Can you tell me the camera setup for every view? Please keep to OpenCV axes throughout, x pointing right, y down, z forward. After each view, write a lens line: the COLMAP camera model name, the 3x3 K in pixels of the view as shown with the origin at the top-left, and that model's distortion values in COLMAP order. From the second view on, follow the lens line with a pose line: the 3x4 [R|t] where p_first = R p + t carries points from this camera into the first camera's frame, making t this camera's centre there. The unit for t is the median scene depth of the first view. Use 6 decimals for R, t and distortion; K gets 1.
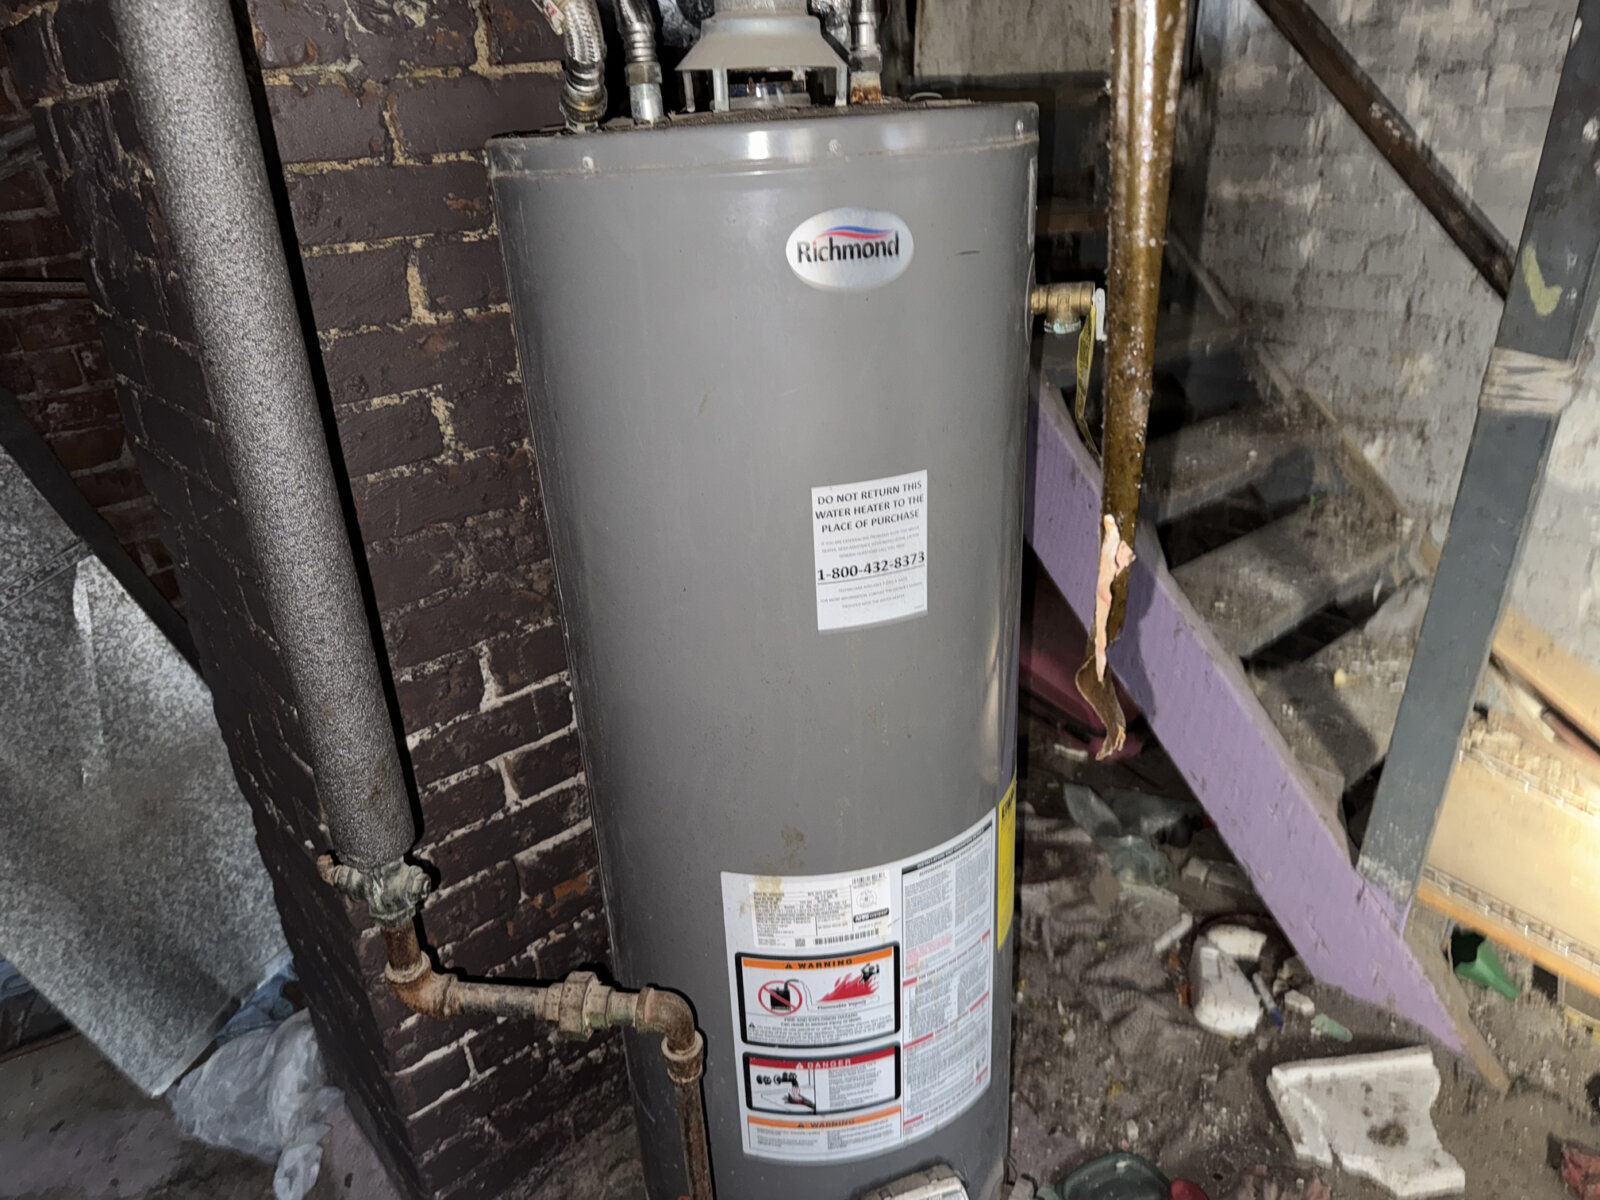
lens RADIAL K [[1132.0, 0, 793.9], [0, 1132.0, 633.5], [0, 0, 1]] dist [-0.024257, 0.001114]
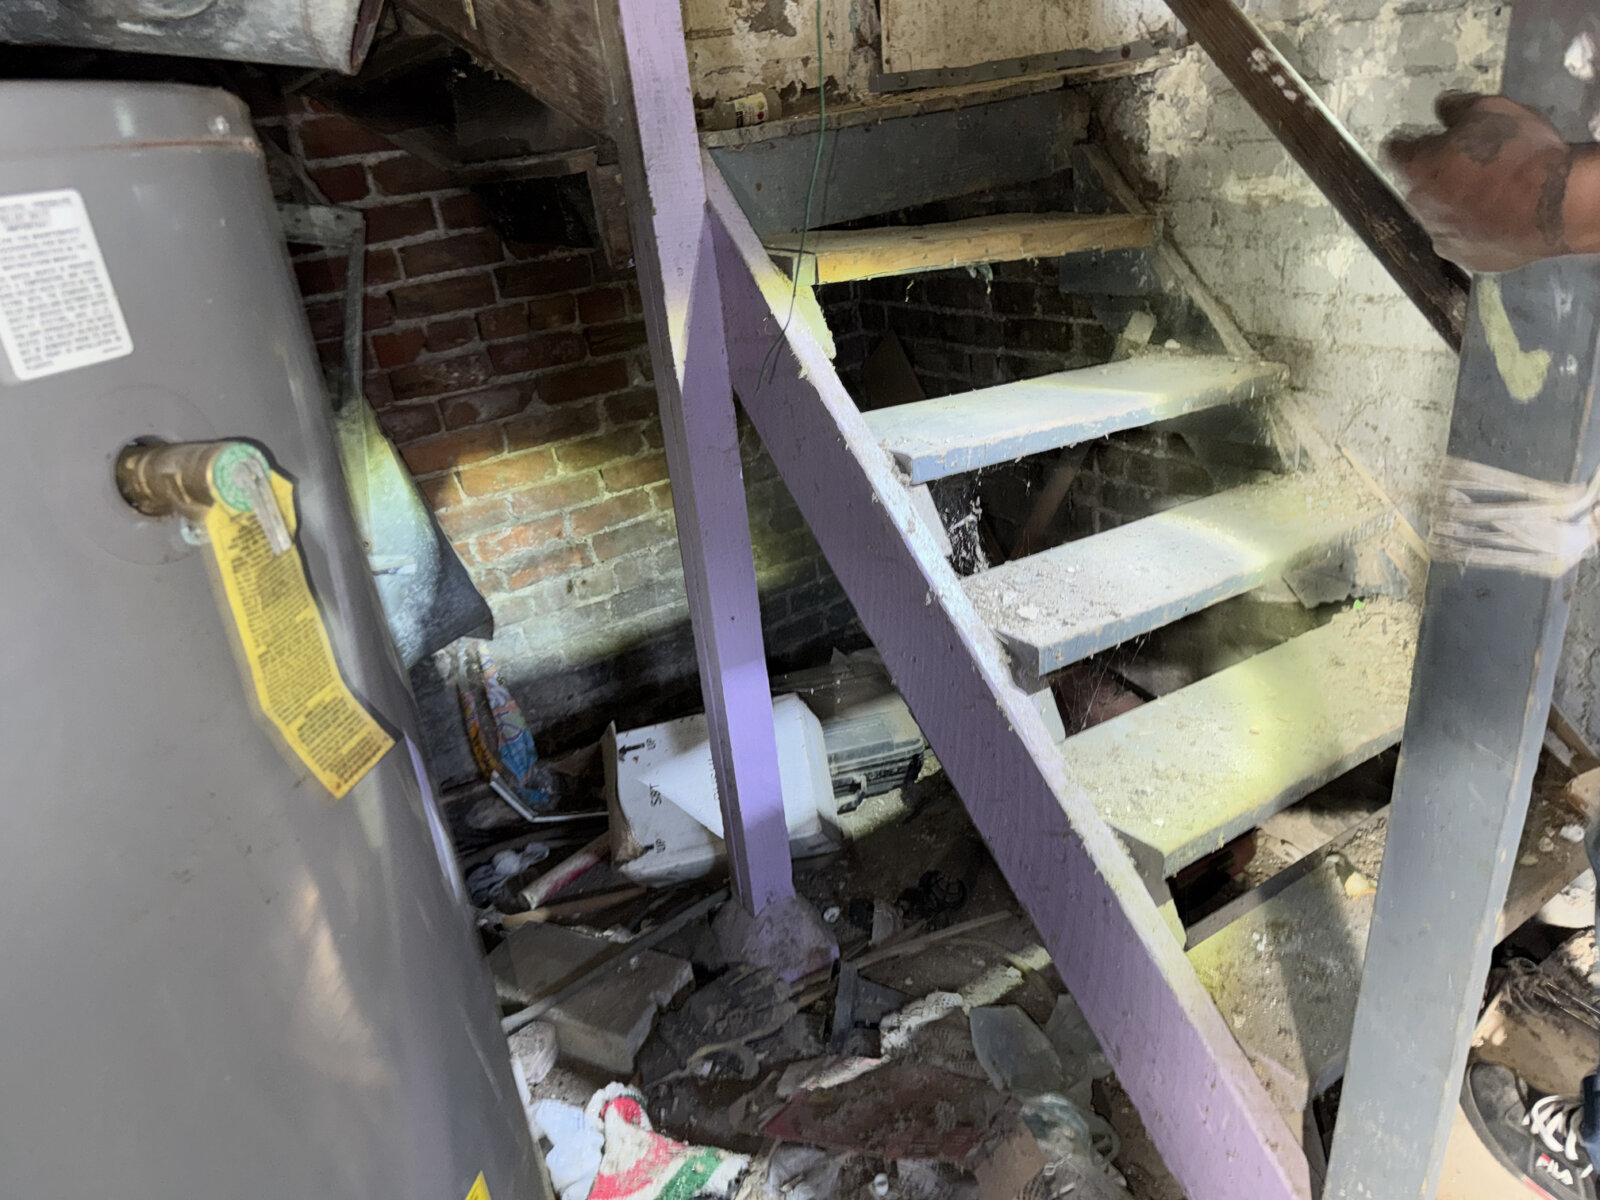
lens RADIAL K [[1126.9, 0, 800.0], [0, 1126.9, 600.0], [0, 0, 1]] dist [0.027692, -0.035459]
pose [[0.985639, 0.005418, -0.168781, 0.273165], [-0.012247, 0.999147, -0.039449, -0.106031], [0.168423, 0.040950, 0.984864, 0.261767]]
